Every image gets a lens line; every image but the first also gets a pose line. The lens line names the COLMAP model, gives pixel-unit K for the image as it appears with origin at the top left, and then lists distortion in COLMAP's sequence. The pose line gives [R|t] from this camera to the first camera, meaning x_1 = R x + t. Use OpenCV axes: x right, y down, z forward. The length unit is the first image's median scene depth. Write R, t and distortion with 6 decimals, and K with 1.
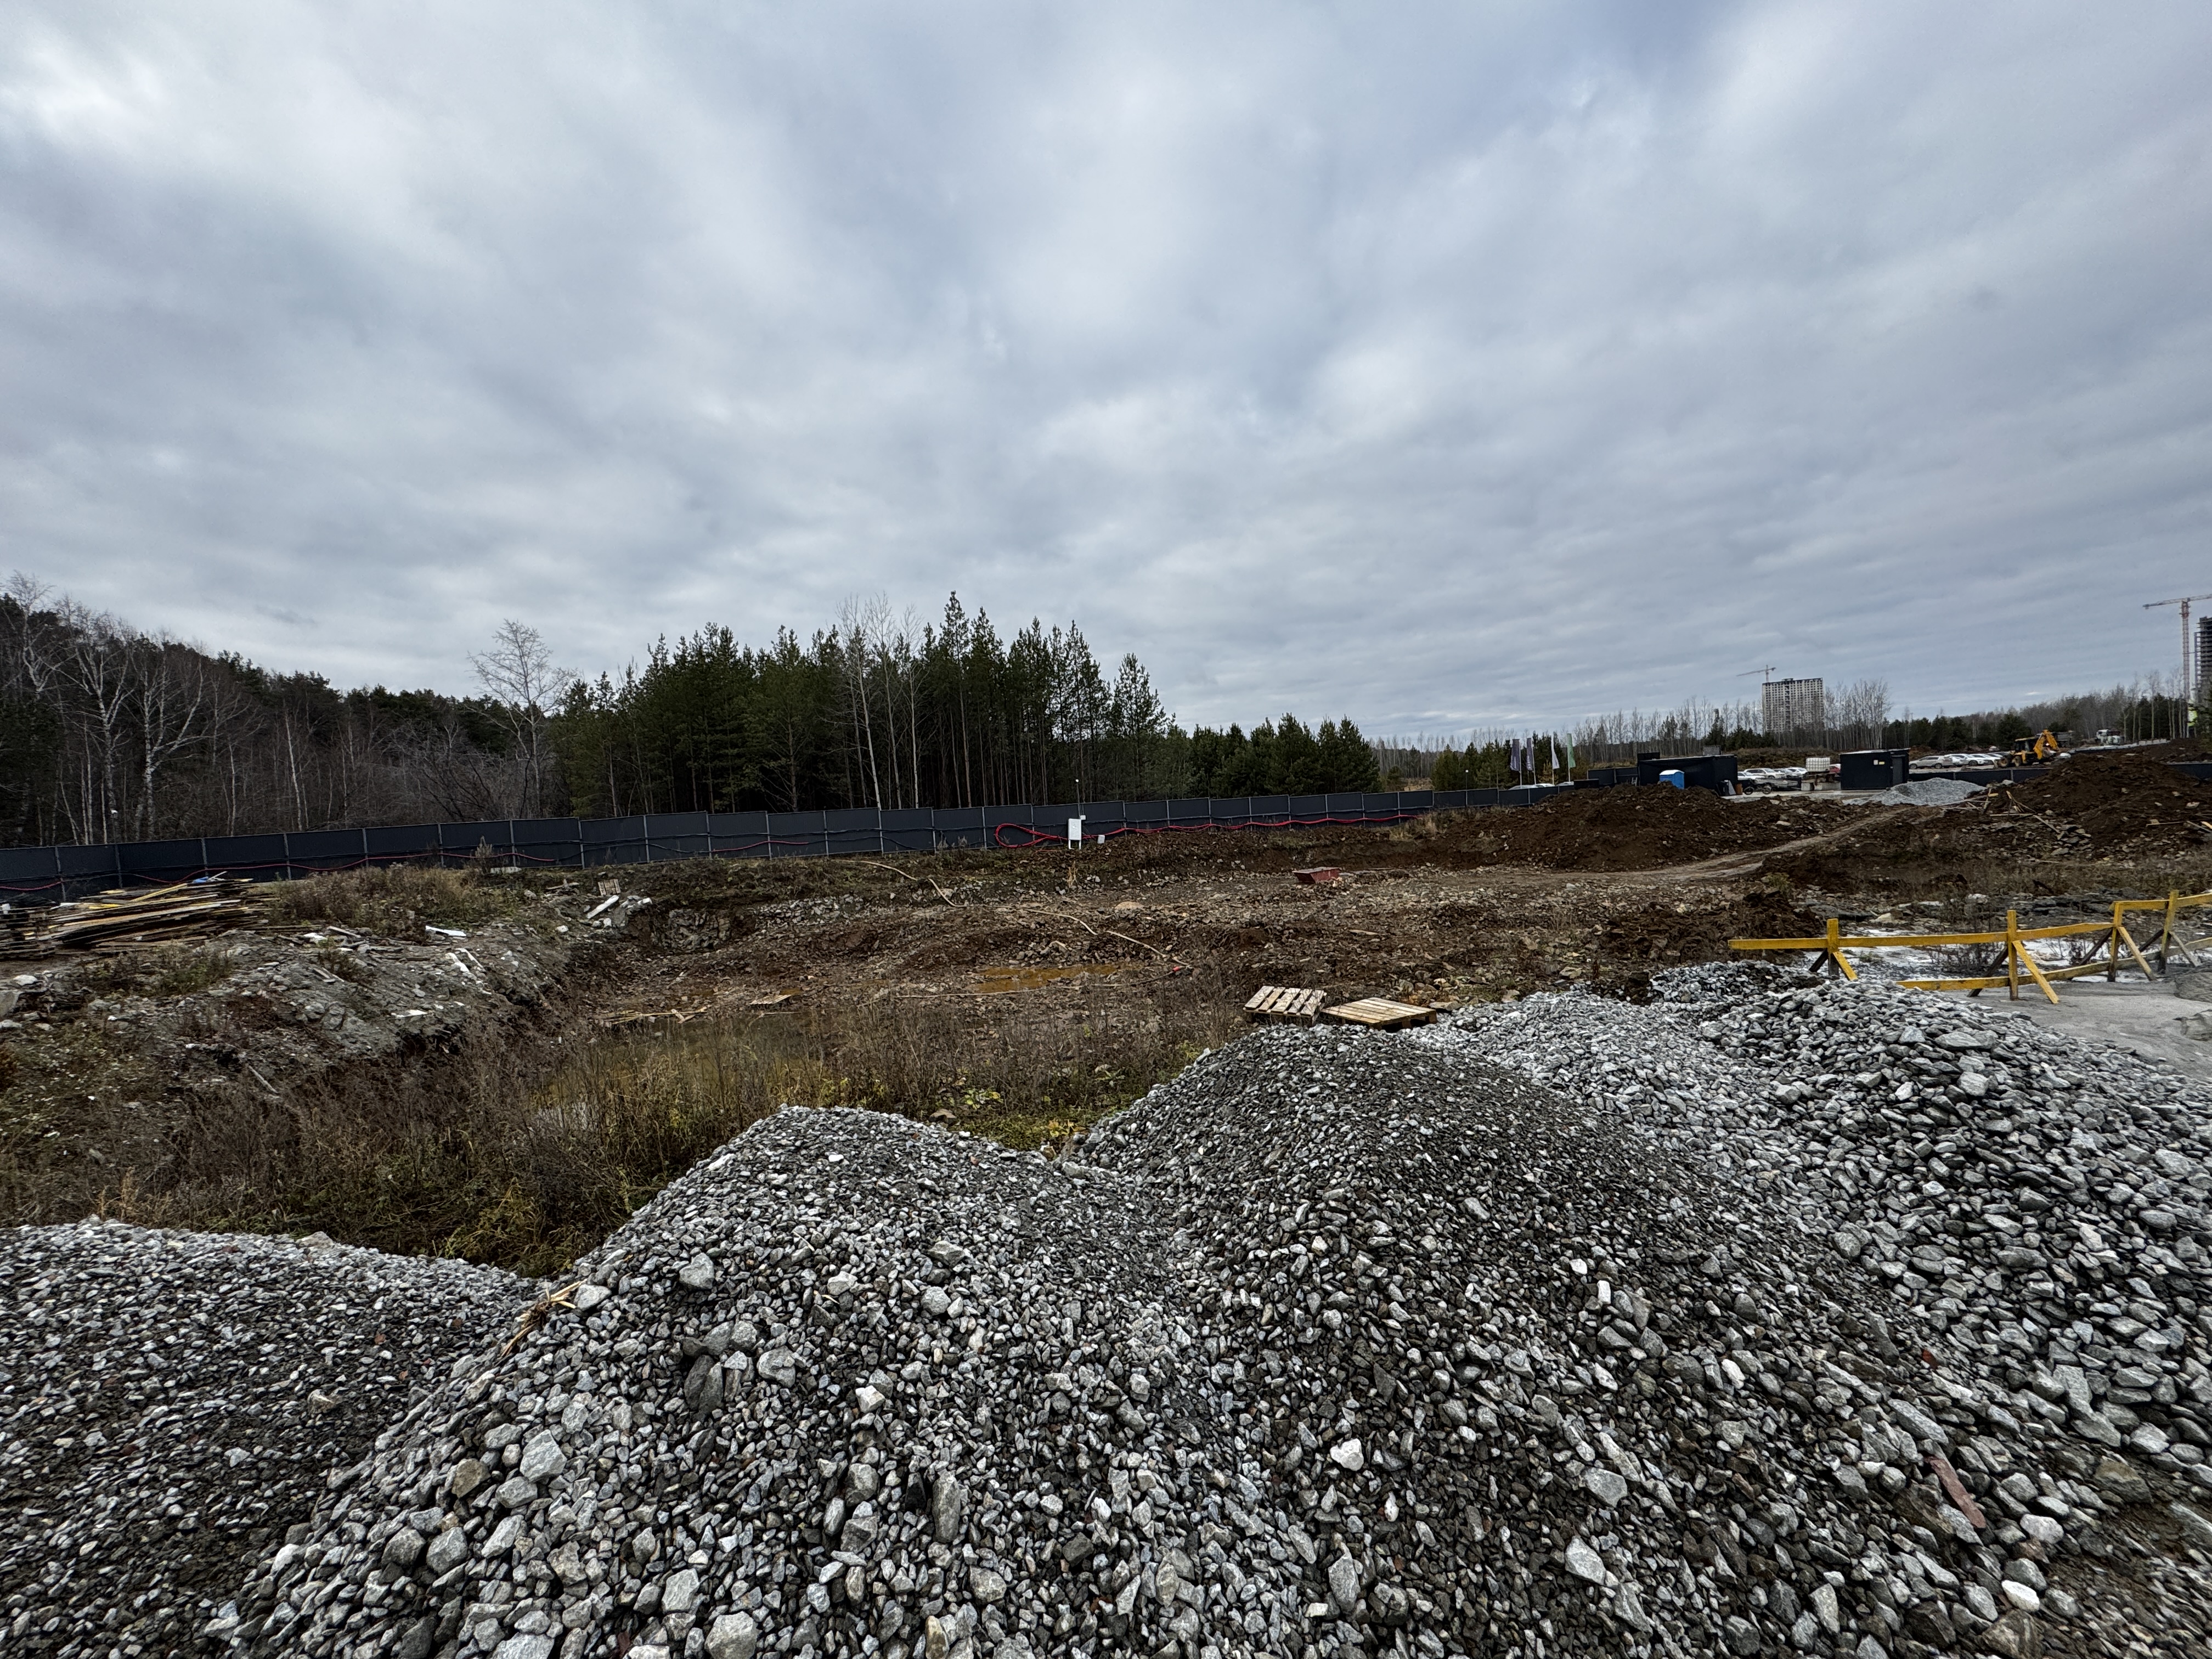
lens RADIAL K [[877.5, 0, 1106.0], [0, 877.5, 829.5], [0, 0, 1]] dist [-0.001509, 0.000084]
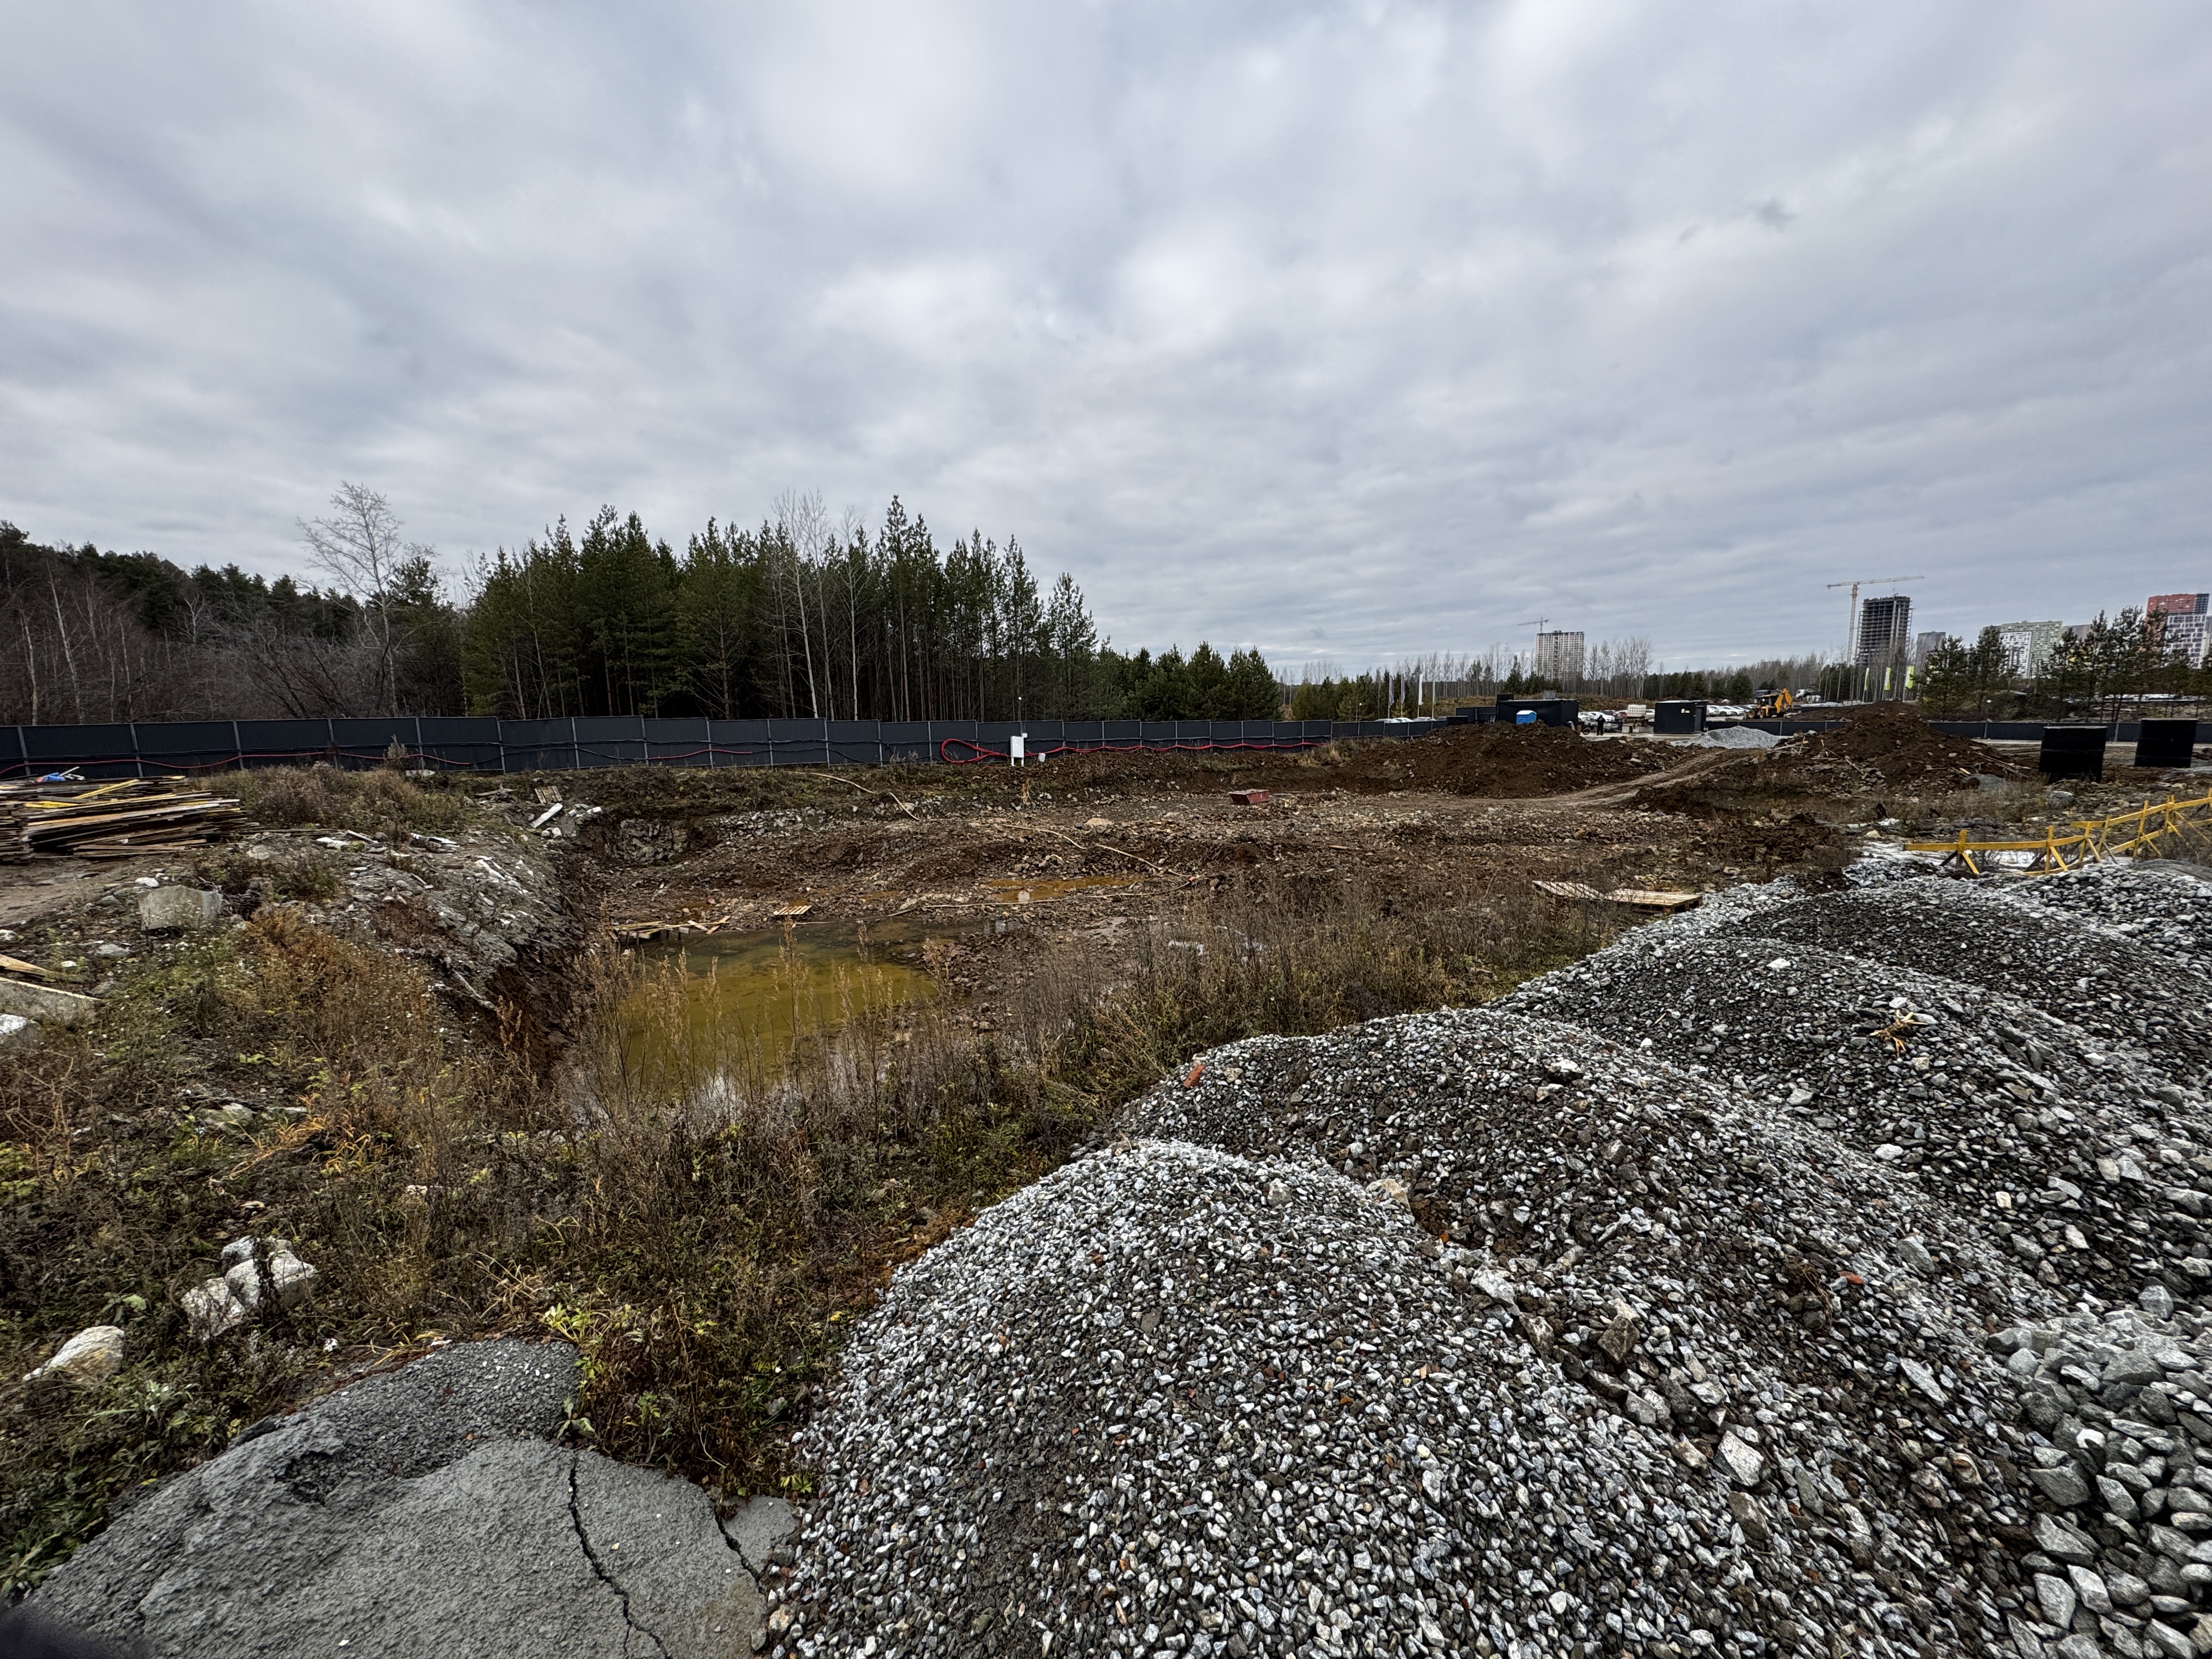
lens RADIAL K [[877.5, 0, 1106.0], [0, 877.5, 829.5], [0, 0, 1]] dist [-0.001509, 0.000084]
pose [[0.979613, 0.011787, 0.200549, -0.136826], [-0.029934, 0.995698, 0.087692, 0.002908], [-0.198652, -0.091907, 0.975751, -0.018629]]
